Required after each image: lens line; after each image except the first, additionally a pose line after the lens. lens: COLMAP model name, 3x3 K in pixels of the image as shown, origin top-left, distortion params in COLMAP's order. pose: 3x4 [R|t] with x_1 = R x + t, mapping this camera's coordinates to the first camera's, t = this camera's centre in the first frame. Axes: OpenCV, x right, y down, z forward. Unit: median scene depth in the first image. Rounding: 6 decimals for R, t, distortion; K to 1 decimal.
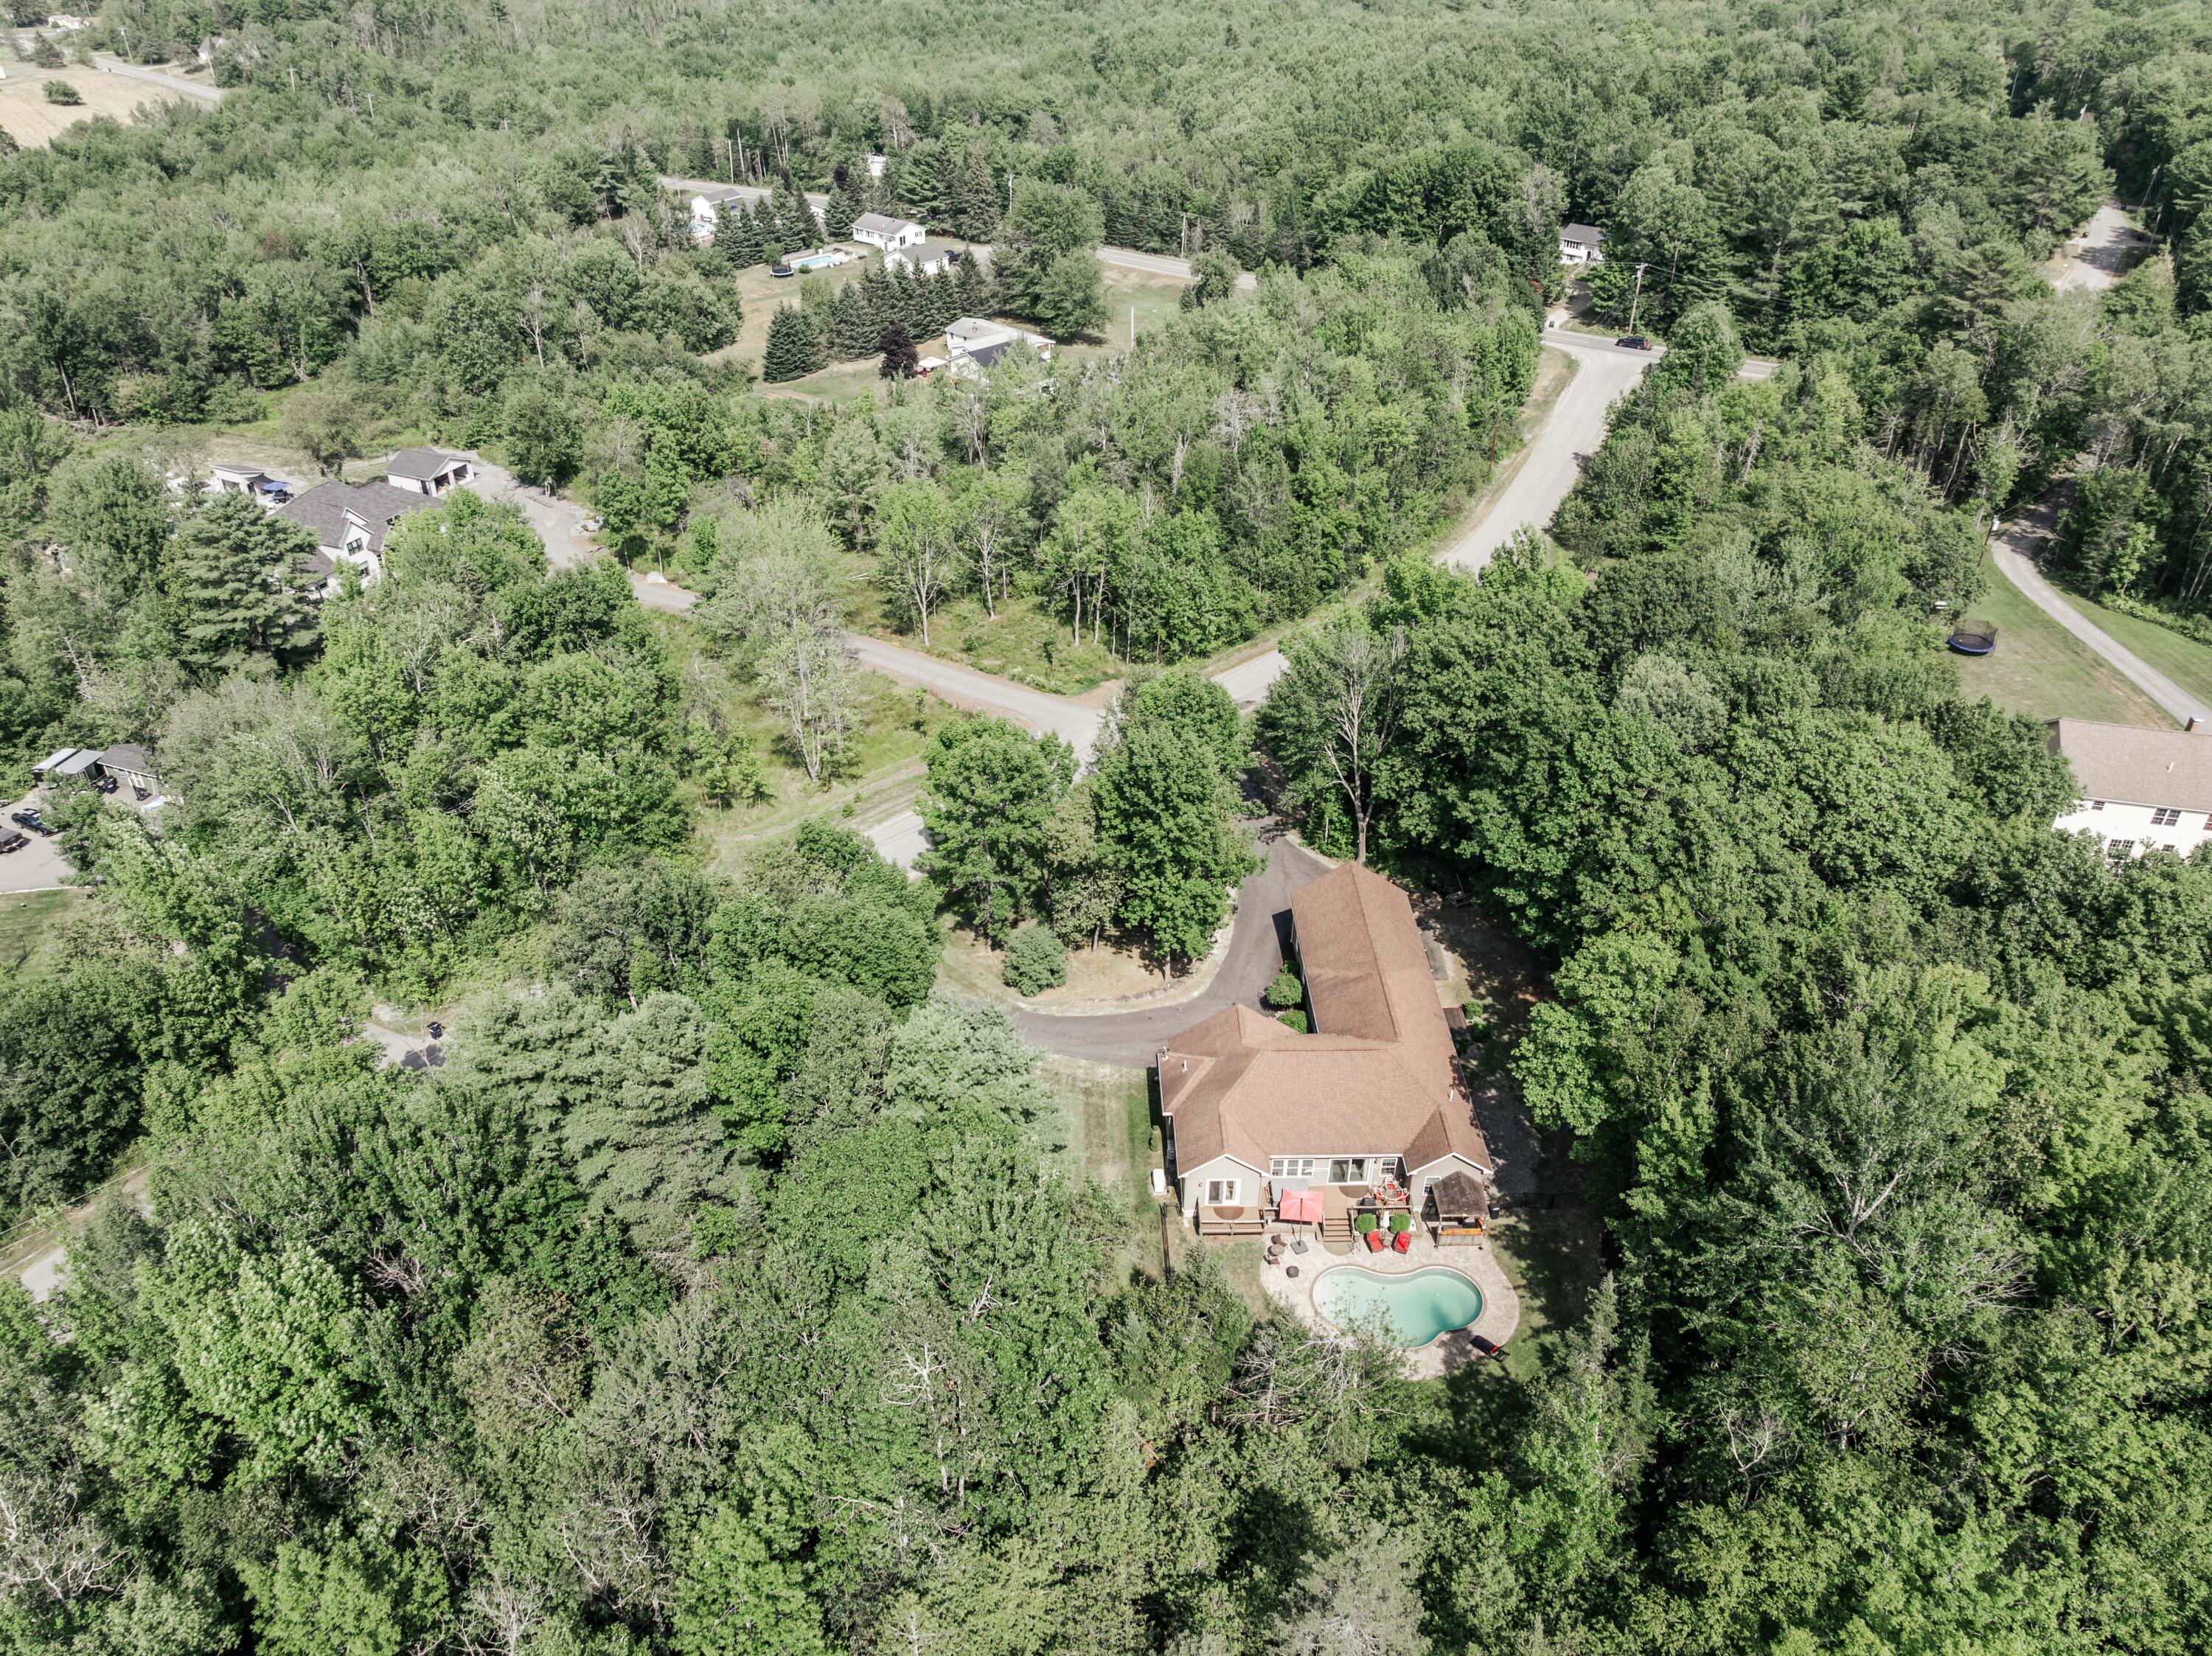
lens RADIAL K [[1556.7, 0, 1091.3], [0, 1556.7, 840.8], [0, 0, 1]] dist [-0.039529, 0.007429]
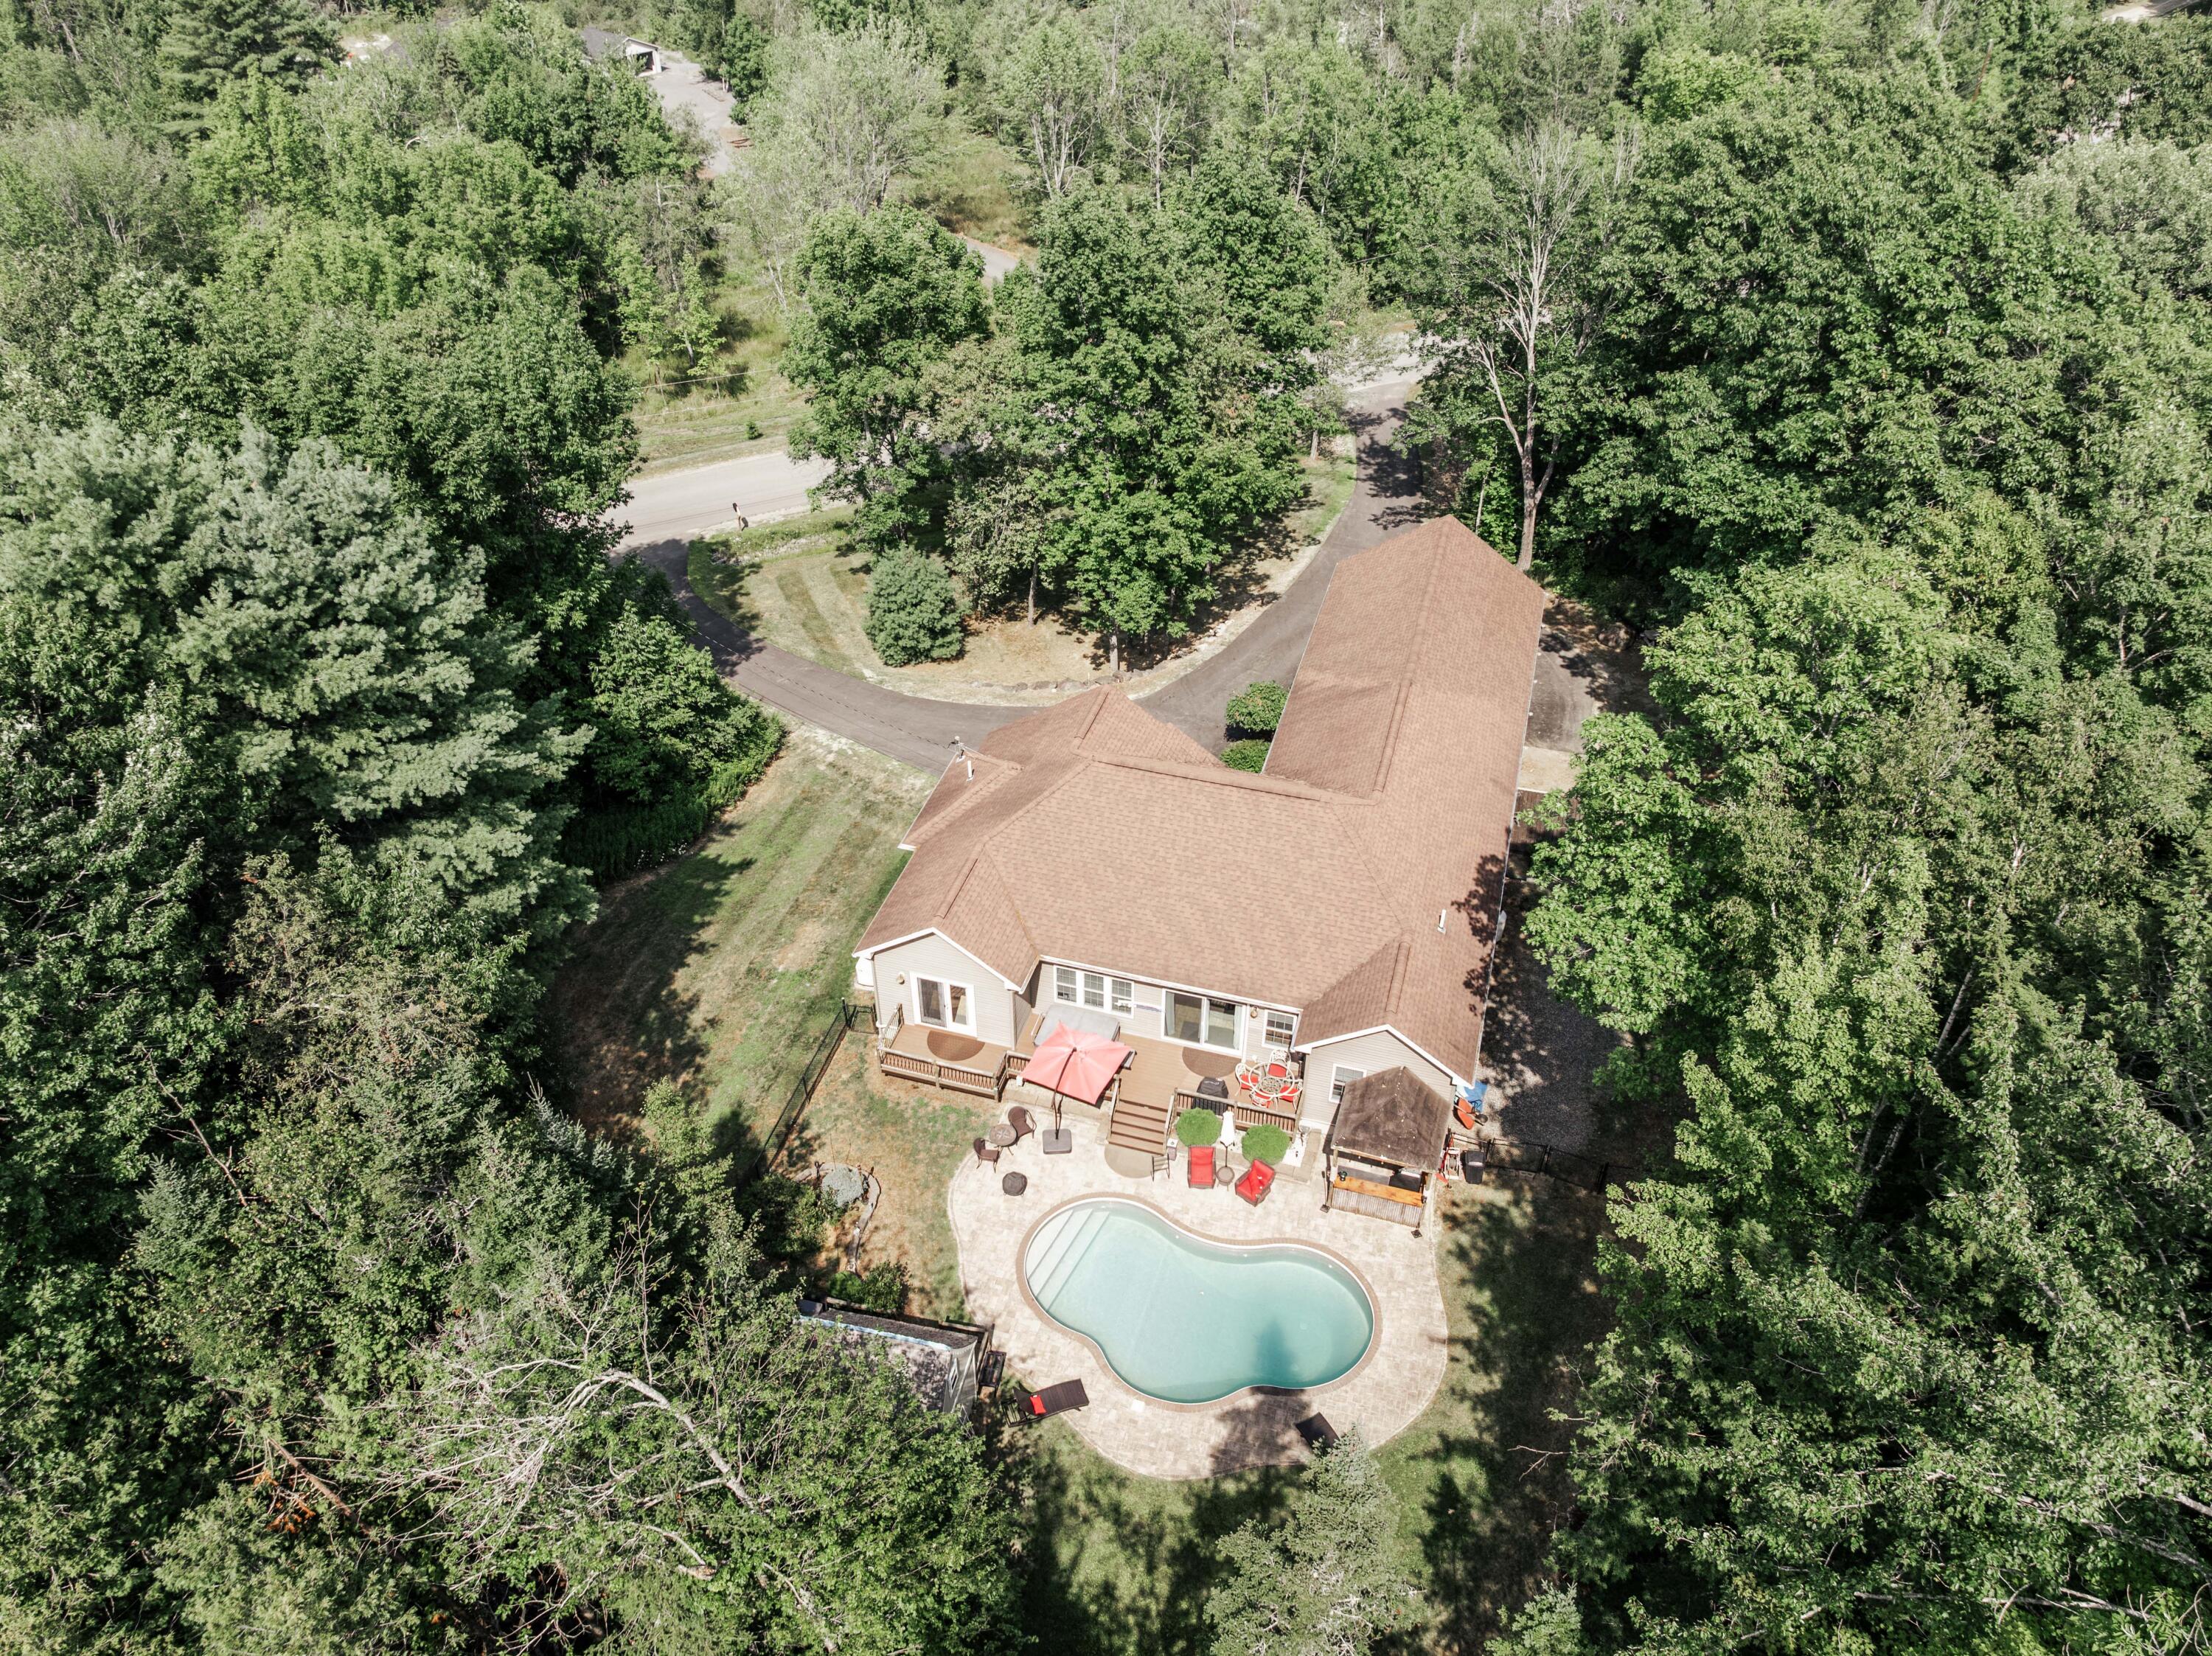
lens RADIAL K [[1556.7, 0, 1108.5], [0, 1556.7, 827.0], [0, 0, 1]] dist [-0.039529, 0.007429]
pose [[0.954045, 0.191755, -0.230277, 0.243114], [-0.173058, 0.979922, 0.099011, 0.107740], [0.244639, -0.054610, 0.968075, 0.514918]]
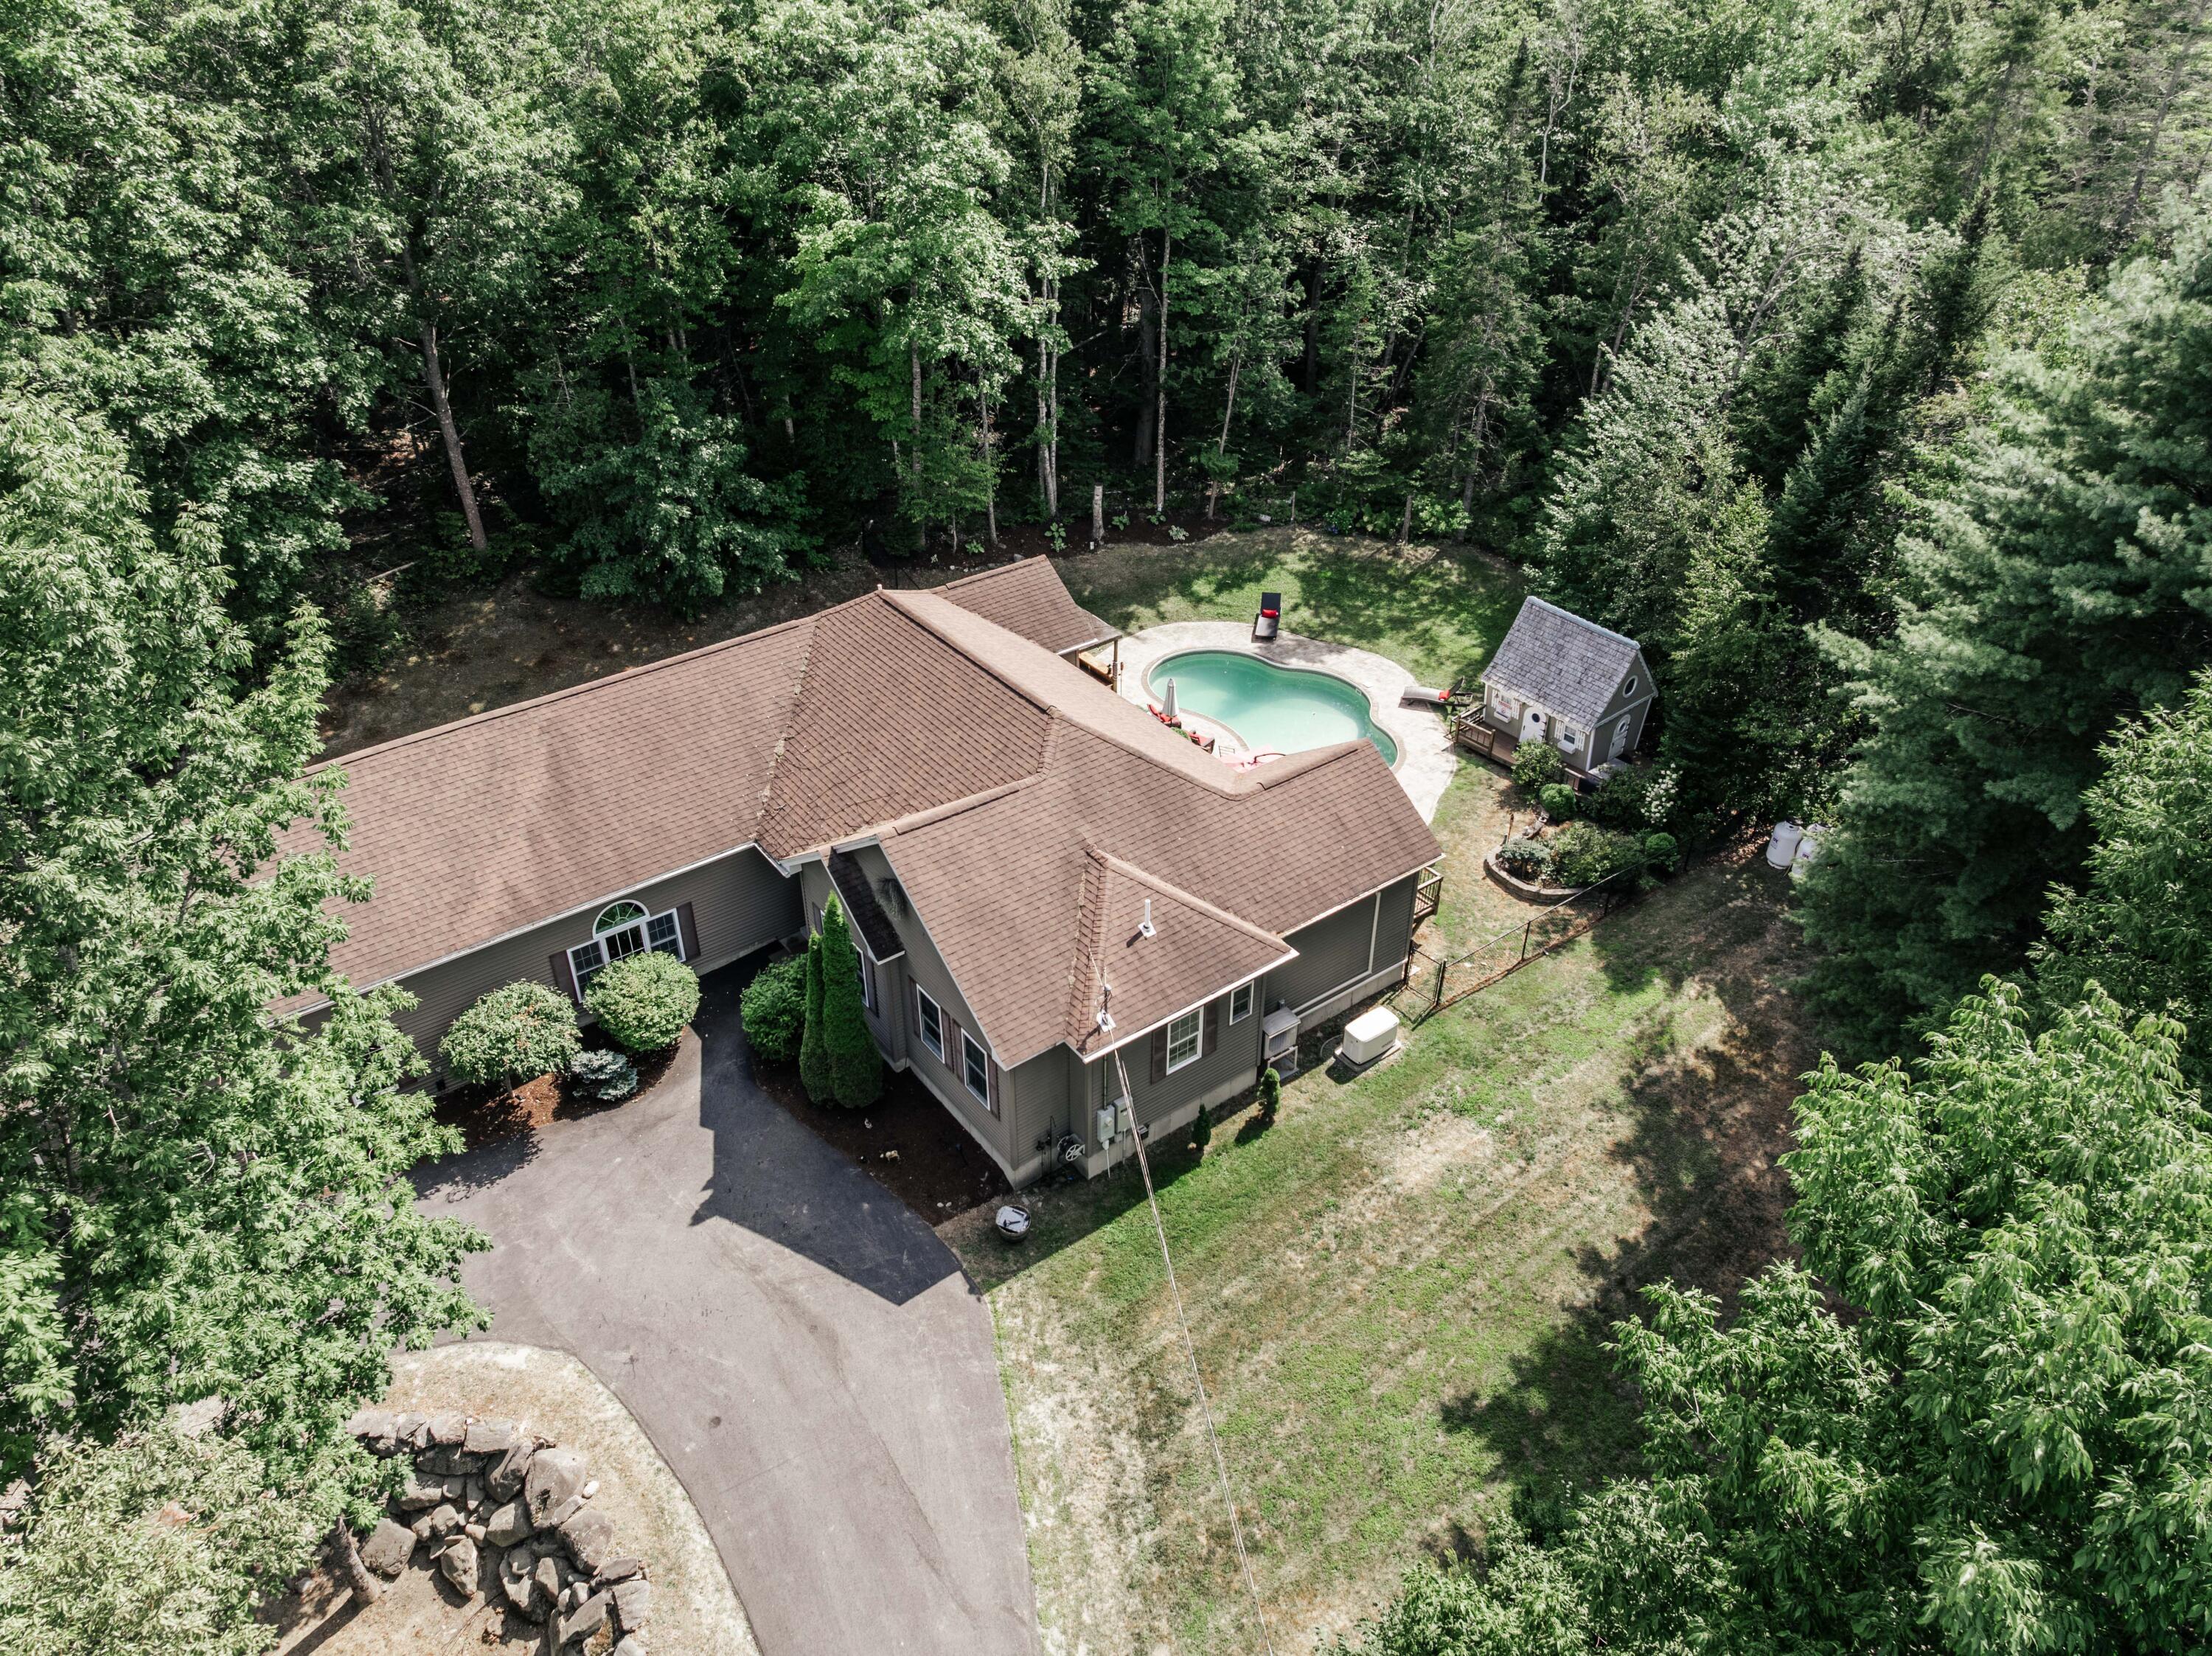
lens RADIAL K [[1556.7, 0, 1097.0], [0, 1556.7, 825.7], [0, 0, 1]] dist [-0.039529, 0.007429]
pose [[-0.580950, -0.448578, 0.679172, -0.149762], [0.460971, 0.506378, 0.728757, -0.109297], [-0.670822, 0.736450, -0.087399, 1.065623]]
